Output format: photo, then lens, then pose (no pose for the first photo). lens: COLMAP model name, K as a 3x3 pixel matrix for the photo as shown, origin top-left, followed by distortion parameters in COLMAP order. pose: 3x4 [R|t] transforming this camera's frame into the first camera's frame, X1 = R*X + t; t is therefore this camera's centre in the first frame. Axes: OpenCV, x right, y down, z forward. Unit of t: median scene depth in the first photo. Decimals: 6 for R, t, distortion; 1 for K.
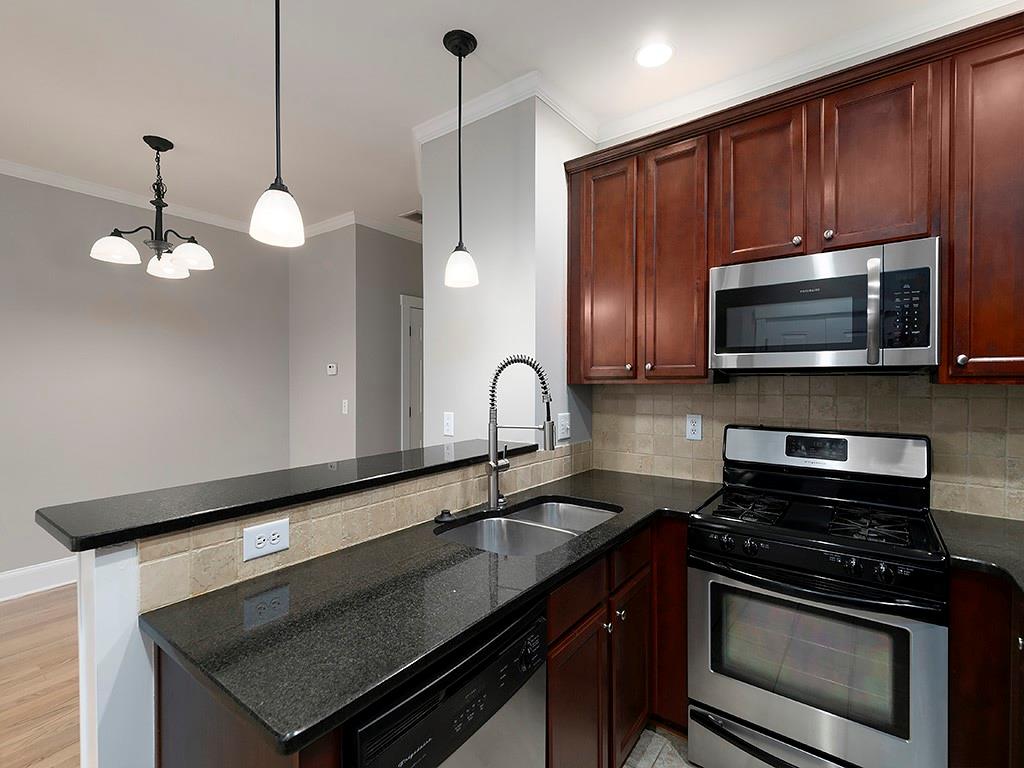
lens RADIAL K [[516.2, 0, 535.5], [0, 516.2, 380.8], [0, 0, 1]] dist [0.000673, -0.000517]
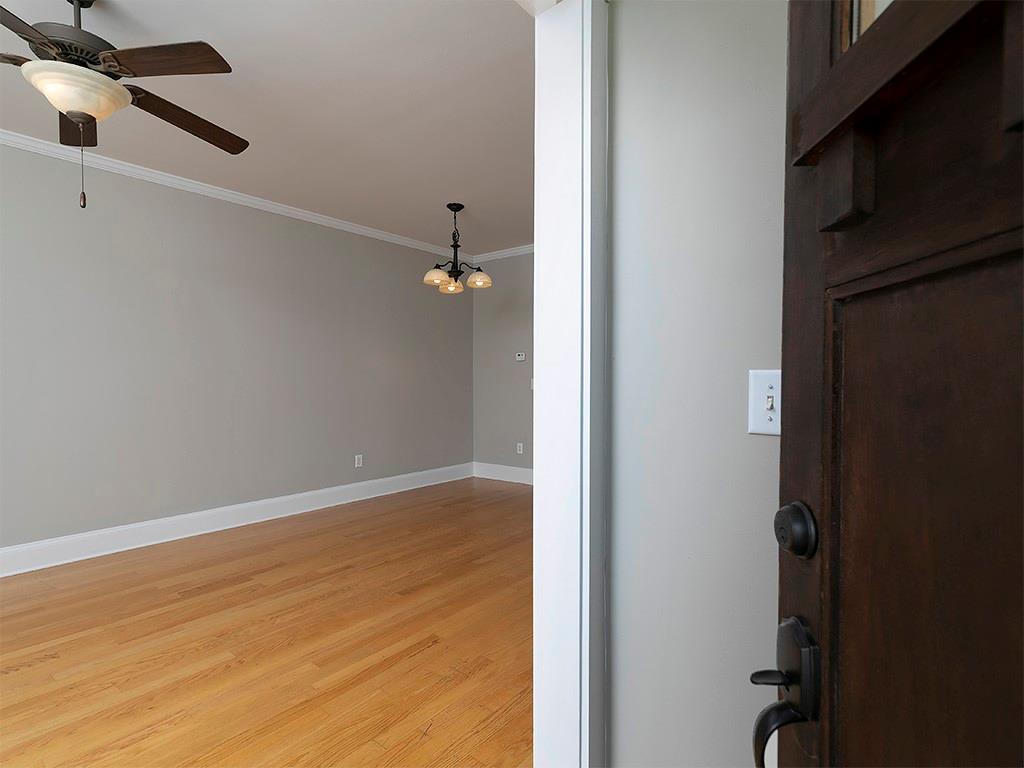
lens RADIAL K [[514.0, 0, 512.0], [0, 514.0, 384.0], [0, 0, 1]] dist [0.002156, 0.000198]
pose [[0.995273, 0.000235, -0.097119, -0.448806], [0.000788, 0.999945, 0.010500, 0.055915], [0.097116, -0.010527, 0.995217, -0.554065]]
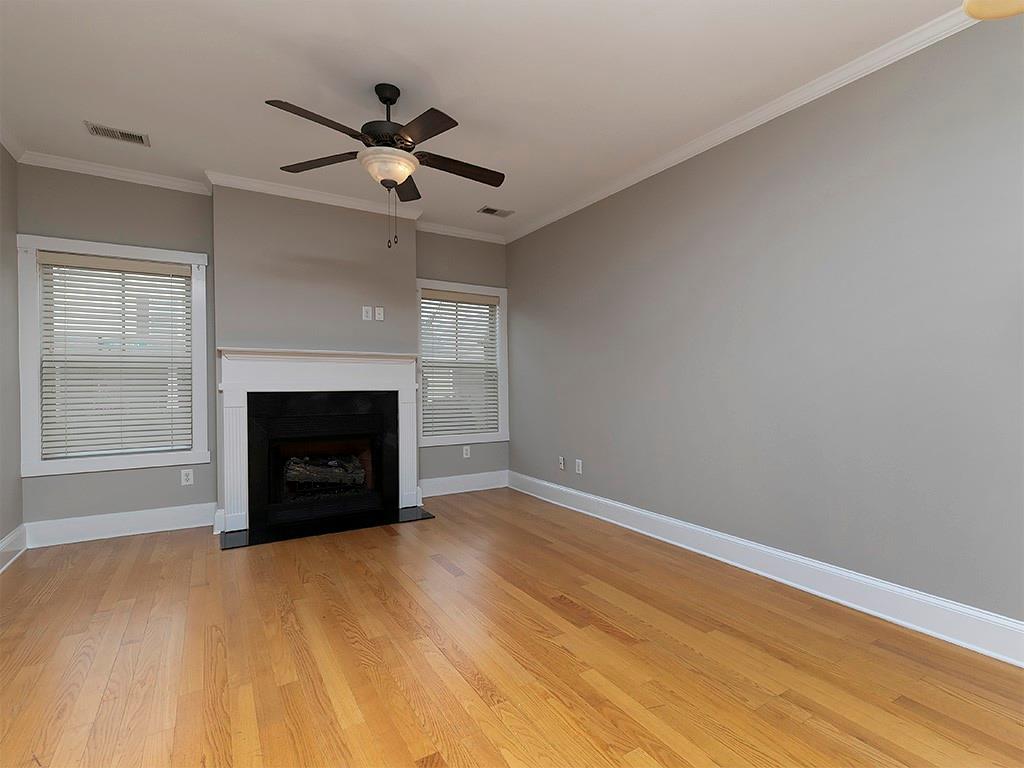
lens RADIAL K [[532.2, 0, 581.6], [0, 532.2, 383.7], [0, 0, 1]] dist [0.001071, 0.000094]
pose [[-0.359505, 0.014057, -0.933037, -0.289450], [0.001115, 0.999892, 0.014635, 0.070056], [0.933143, 0.004221, -0.359482, 0.839800]]
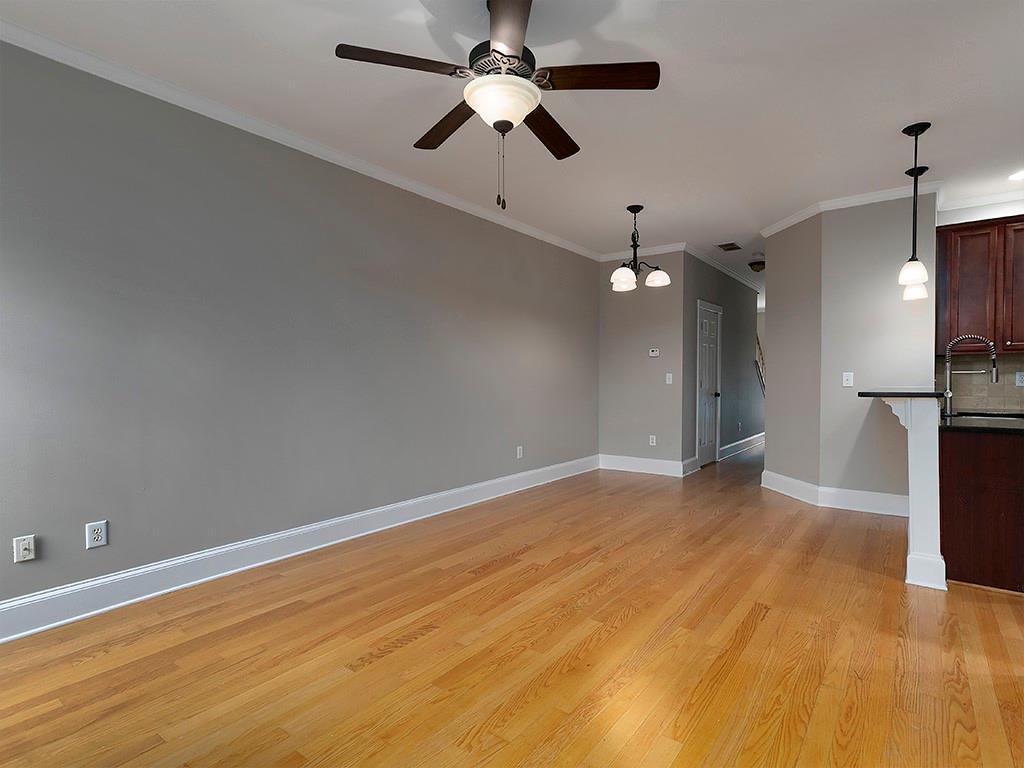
lens RADIAL K [[516.2, 0, 535.5], [0, 516.2, 380.8], [0, 0, 1]] dist [0.000673, -0.000517]
pose [[0.998993, 0.003641, -0.044717, -1.043226], [-0.003314, 0.999967, 0.007380, 0.073022], [0.044742, -0.007224, 0.998972, -0.678225]]
